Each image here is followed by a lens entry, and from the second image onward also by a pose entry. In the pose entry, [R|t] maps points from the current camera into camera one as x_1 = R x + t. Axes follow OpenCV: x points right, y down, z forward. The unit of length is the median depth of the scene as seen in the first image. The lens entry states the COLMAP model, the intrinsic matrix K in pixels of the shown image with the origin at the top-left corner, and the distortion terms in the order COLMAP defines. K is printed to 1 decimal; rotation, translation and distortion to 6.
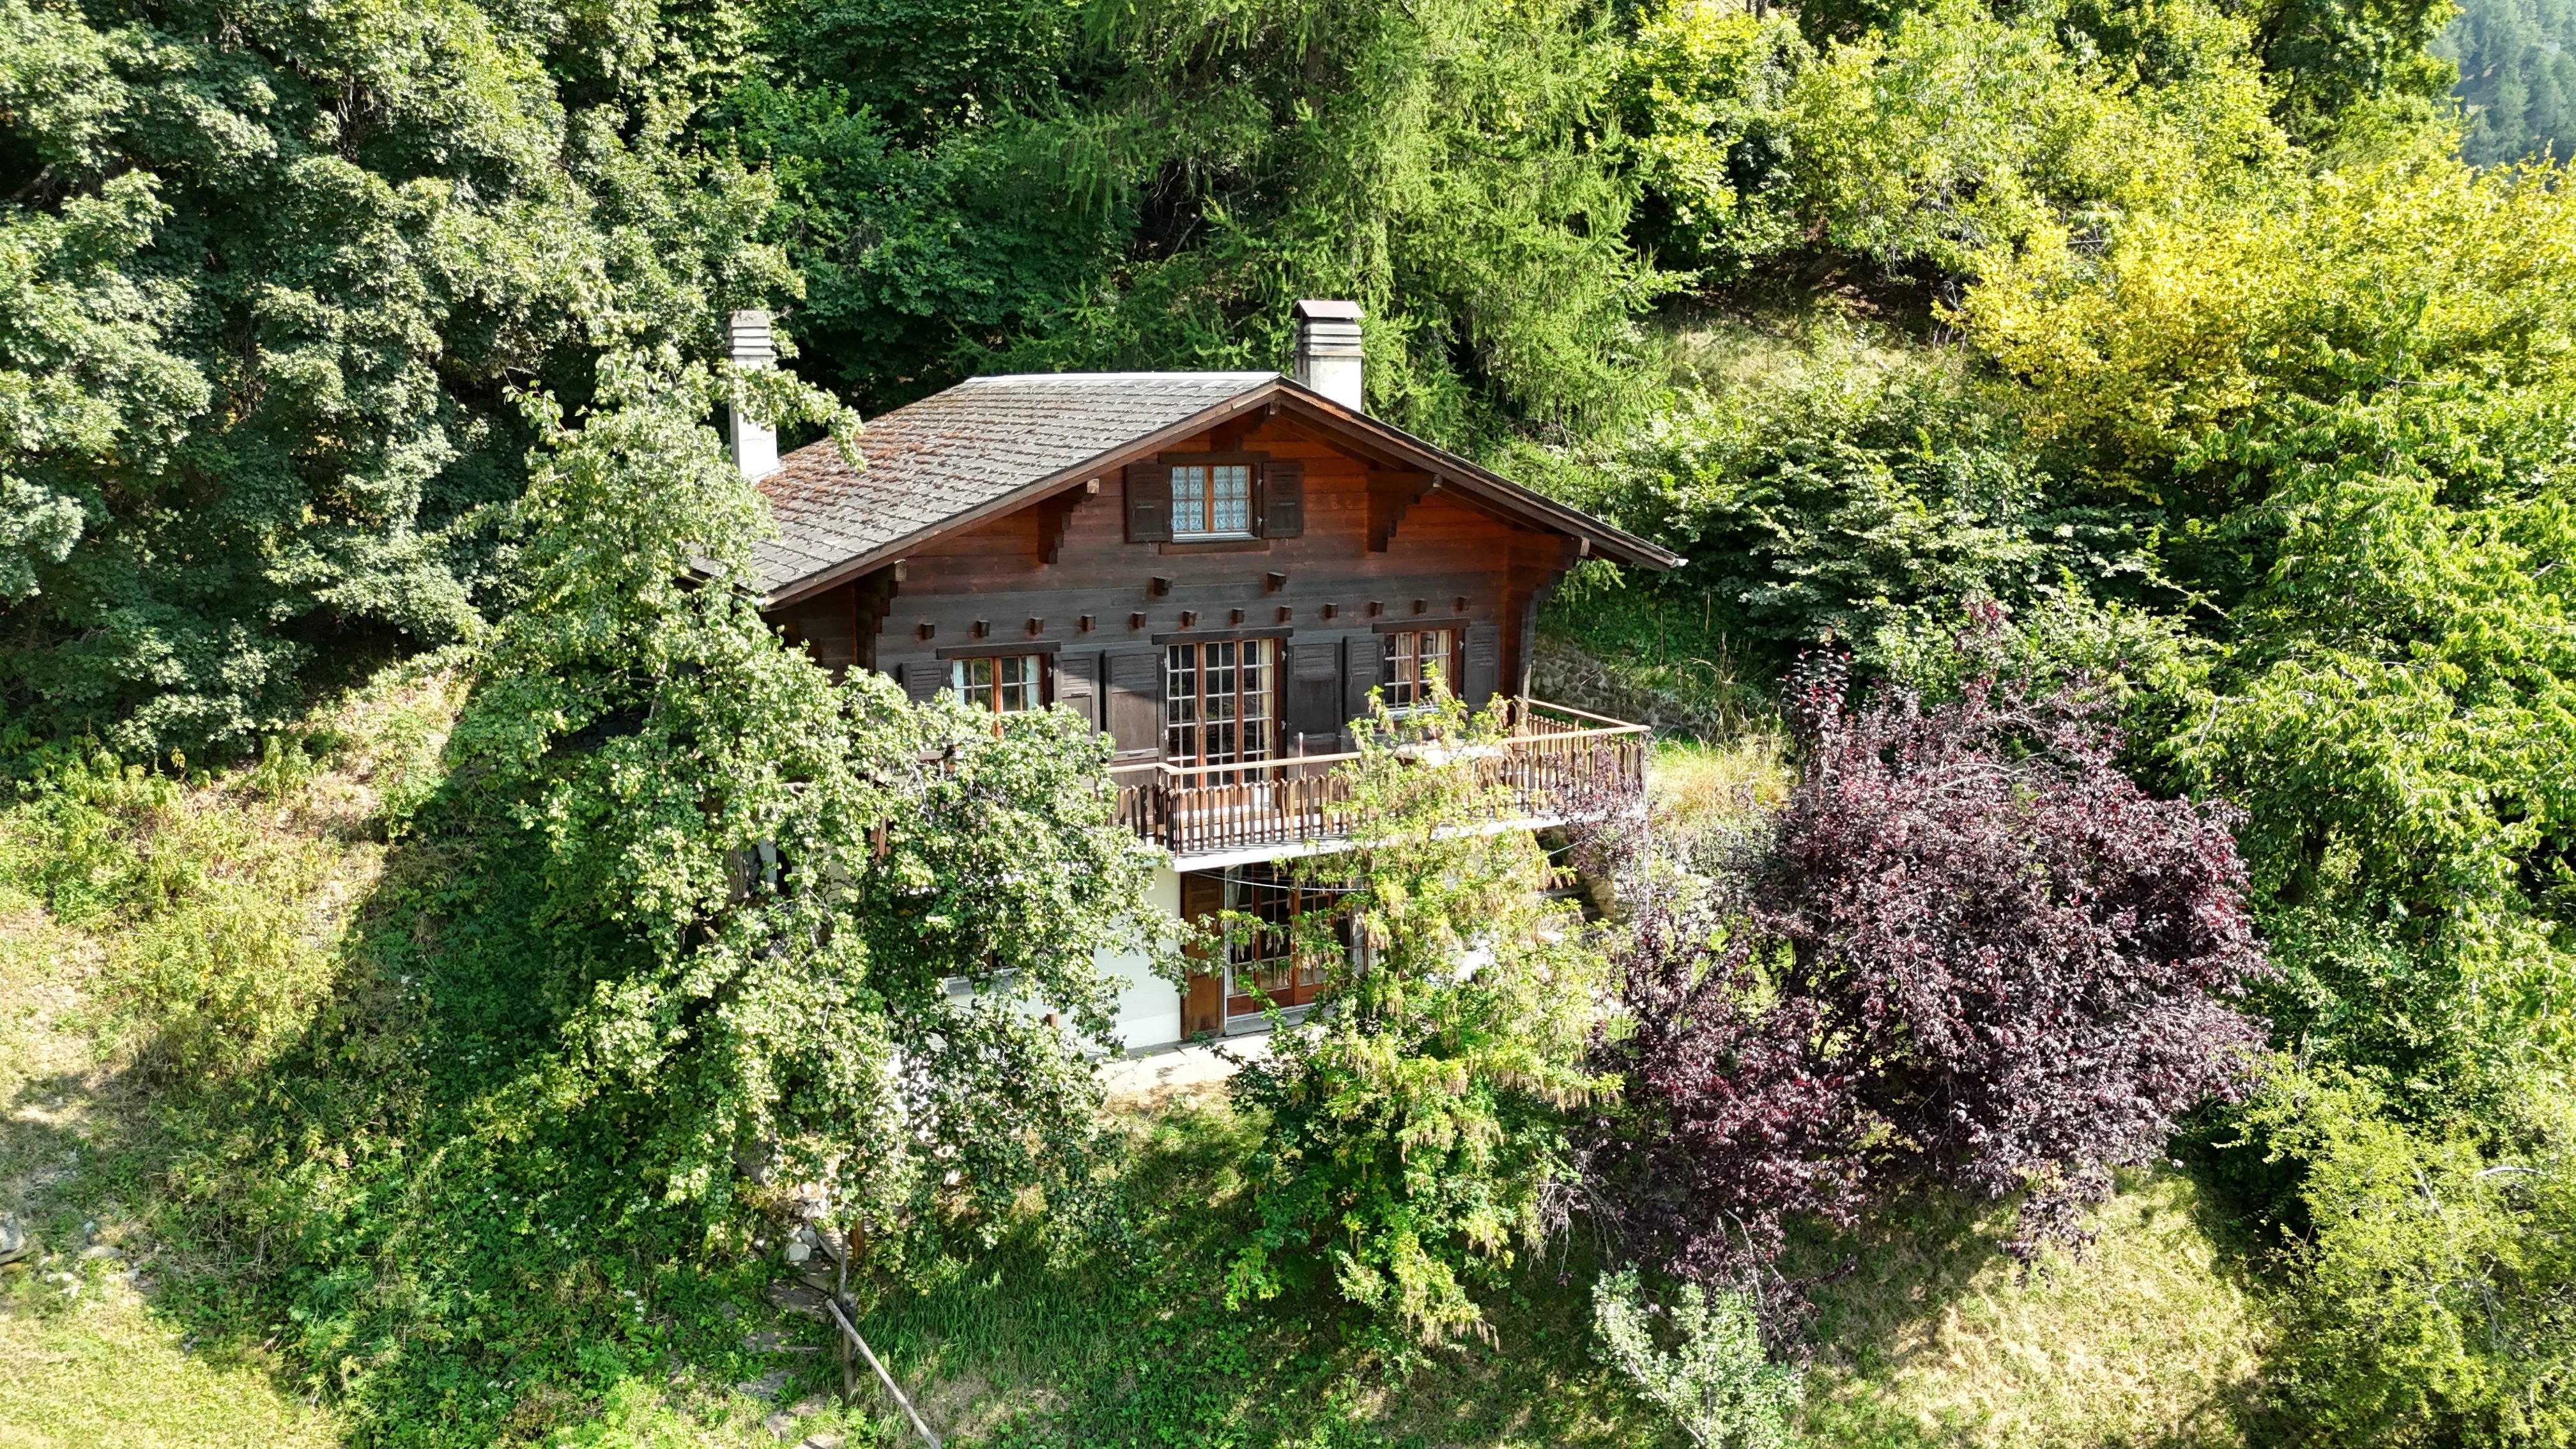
lens RADIAL K [[1896.0, 0, 1288.0], [0, 1896.0, 724.5], [0, 0, 1]] dist [0.078425, -0.076631]
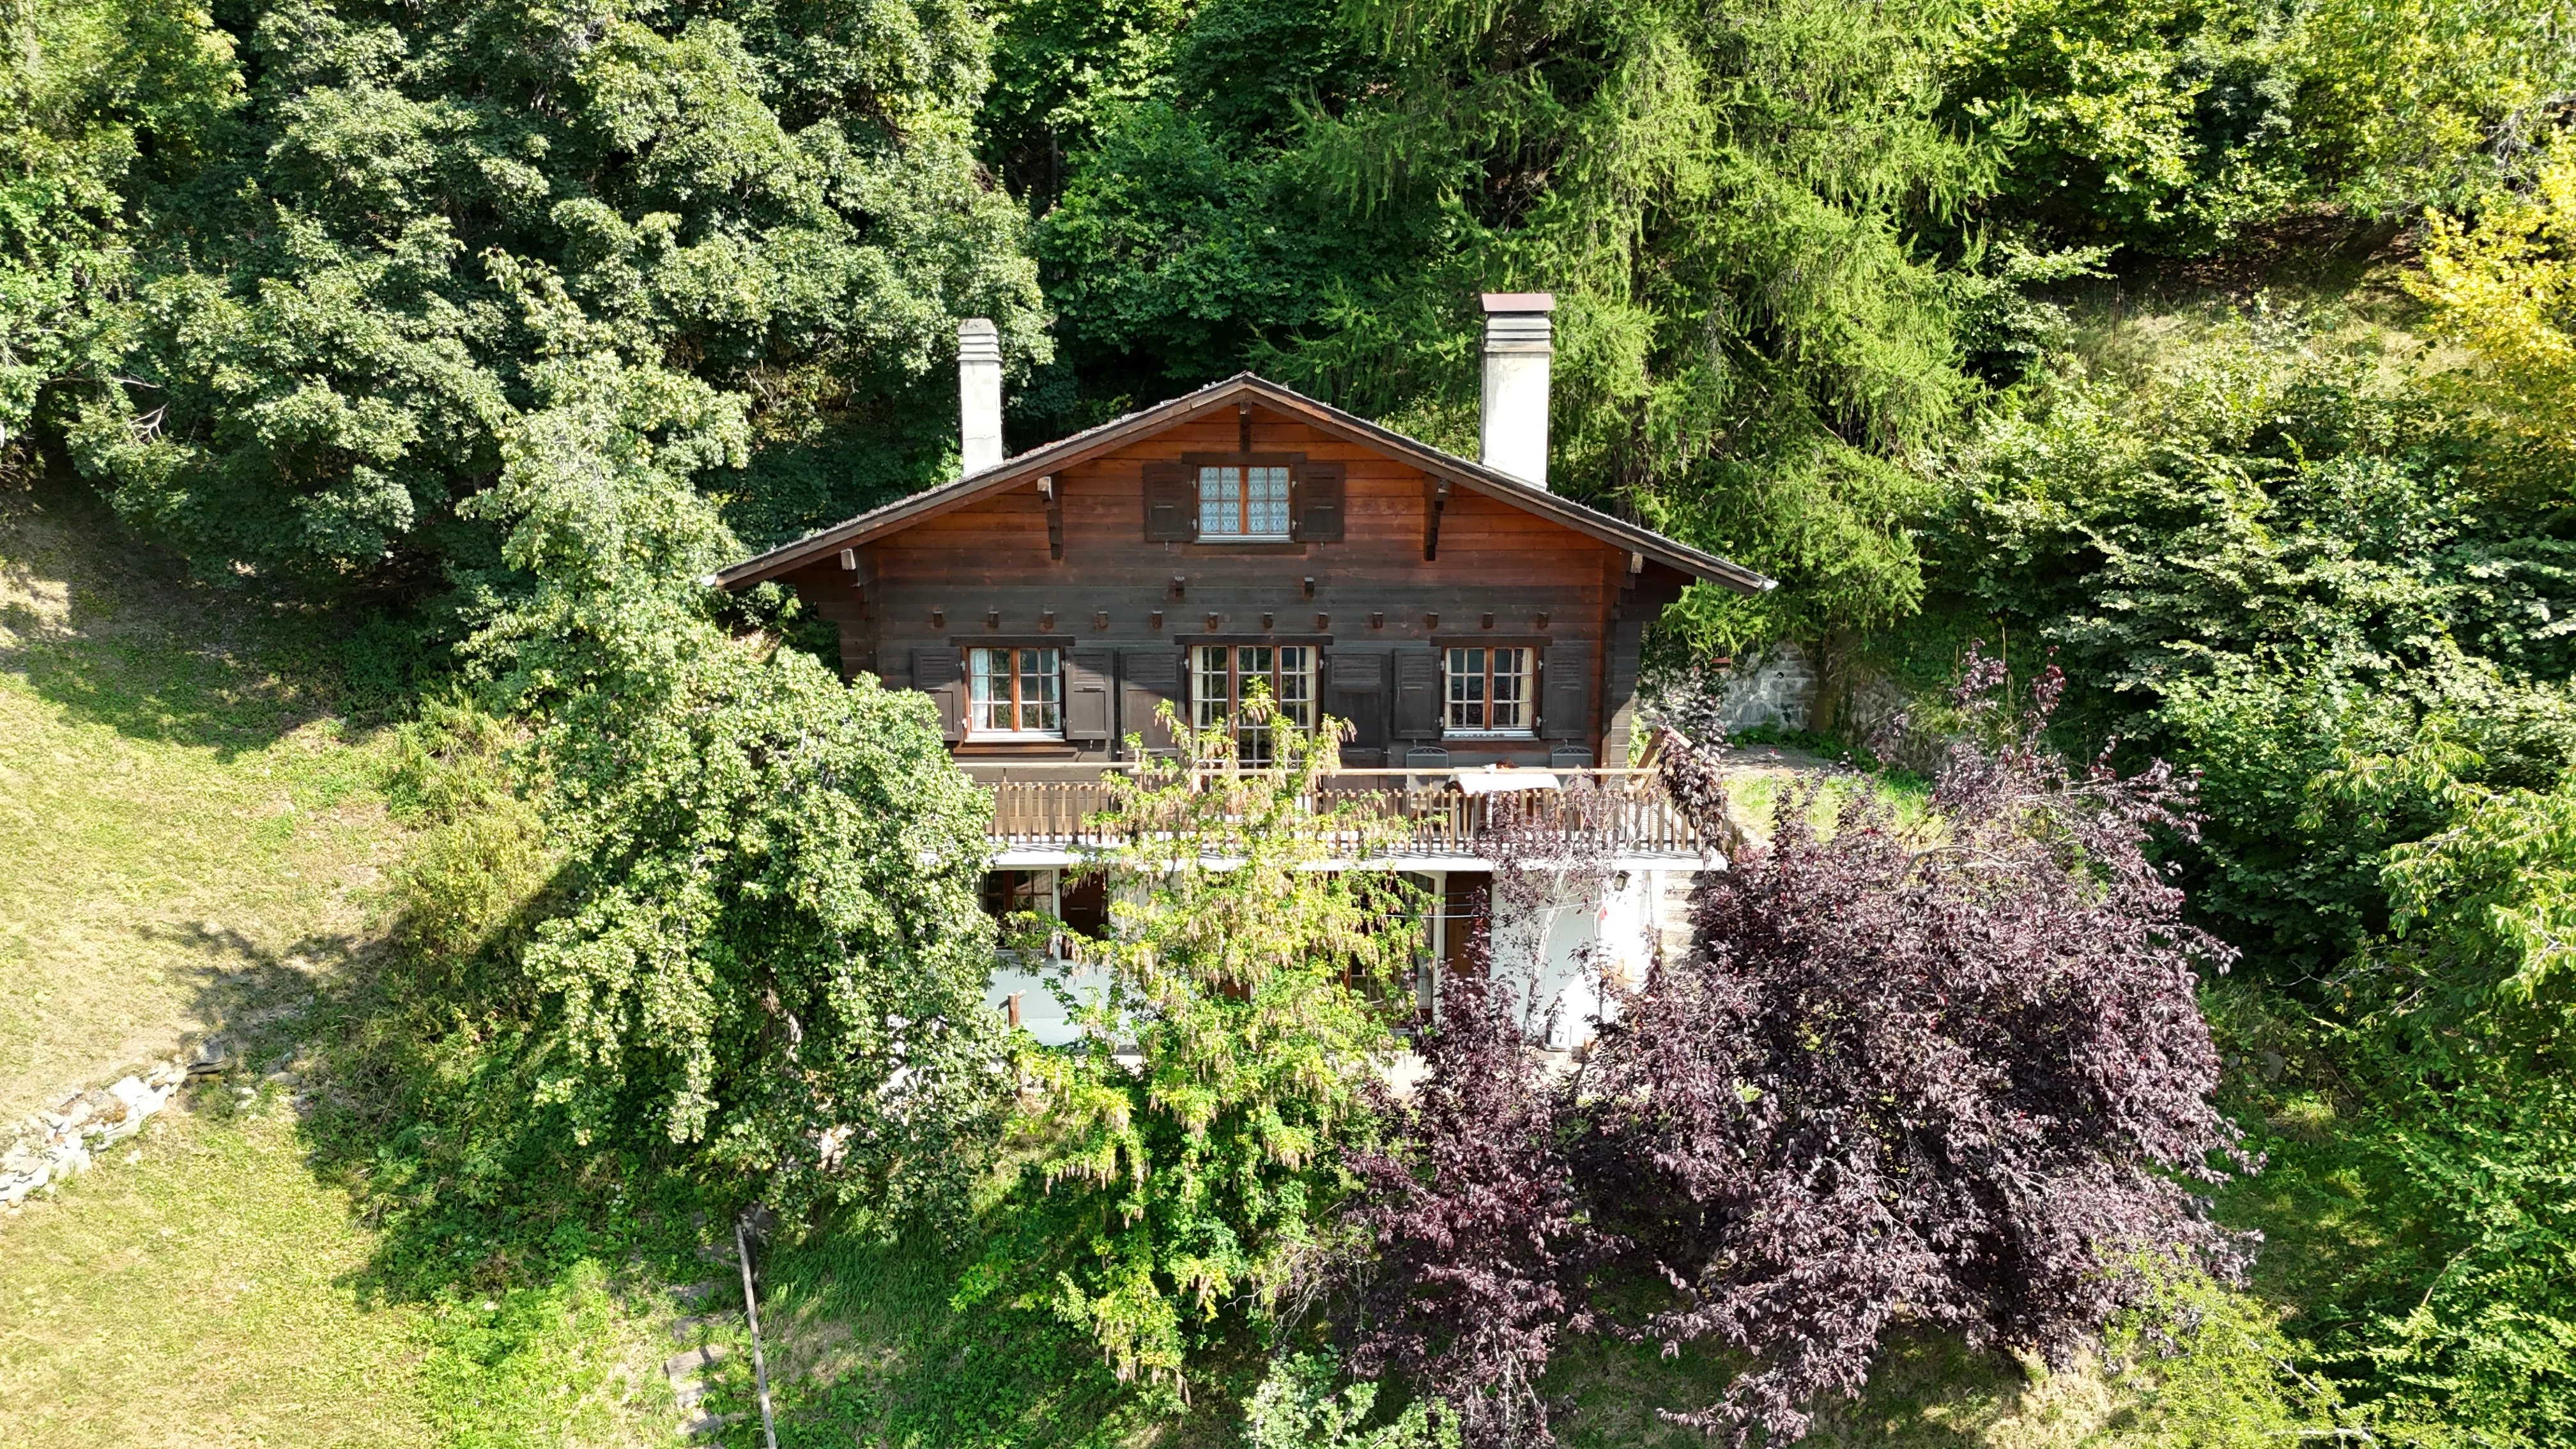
lens RADIAL K [[1896.0, 0, 1288.0], [0, 1896.0, 724.5], [0, 0, 1]] dist [0.078425, -0.076631]
pose [[0.895073, 0.073210, -0.439869, 0.420407], [-0.074193, 0.997131, 0.014984, -0.019394], [0.439704, 0.019224, 0.897937, 0.128620]]
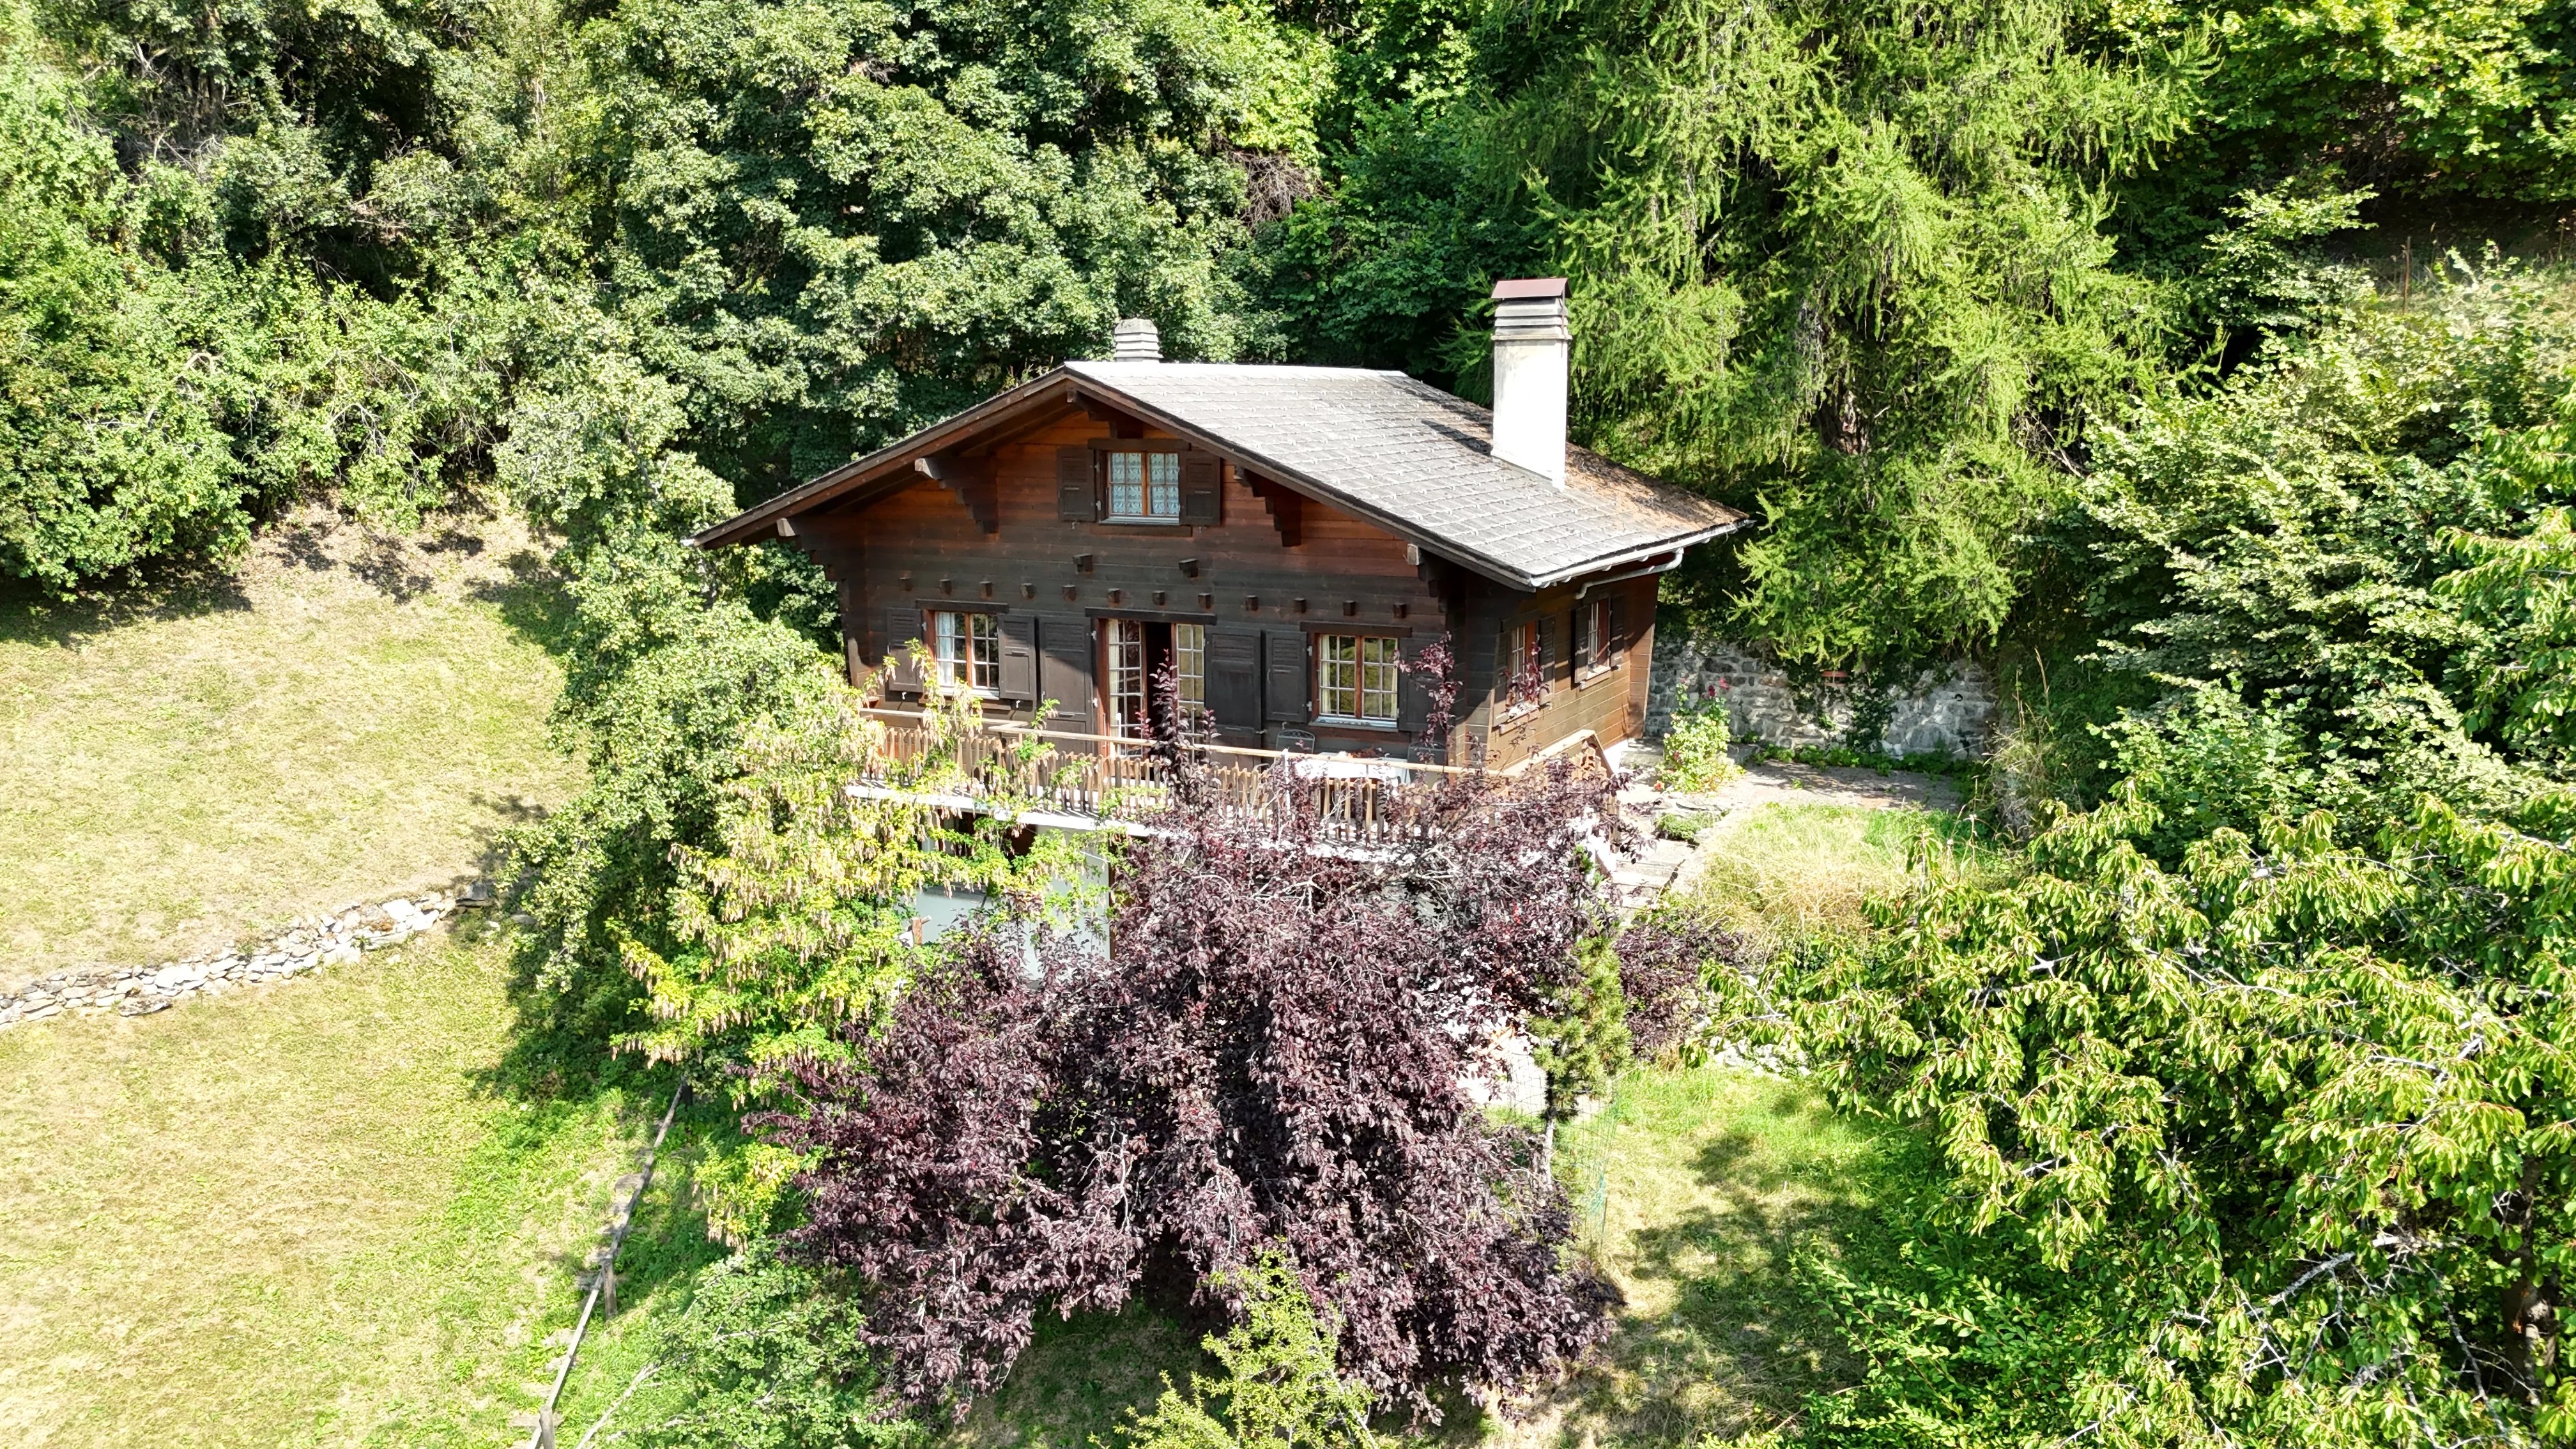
lens RADIAL K [[1896.0, 0, 1288.0], [0, 1896.0, 724.5], [0, 0, 1]] dist [0.078425, -0.076631]
pose [[0.581438, 0.131996, -0.802812, 0.861890], [-0.131957, 0.988986, 0.067037, -0.068614], [0.802819, 0.066959, 0.592451, 0.452830]]
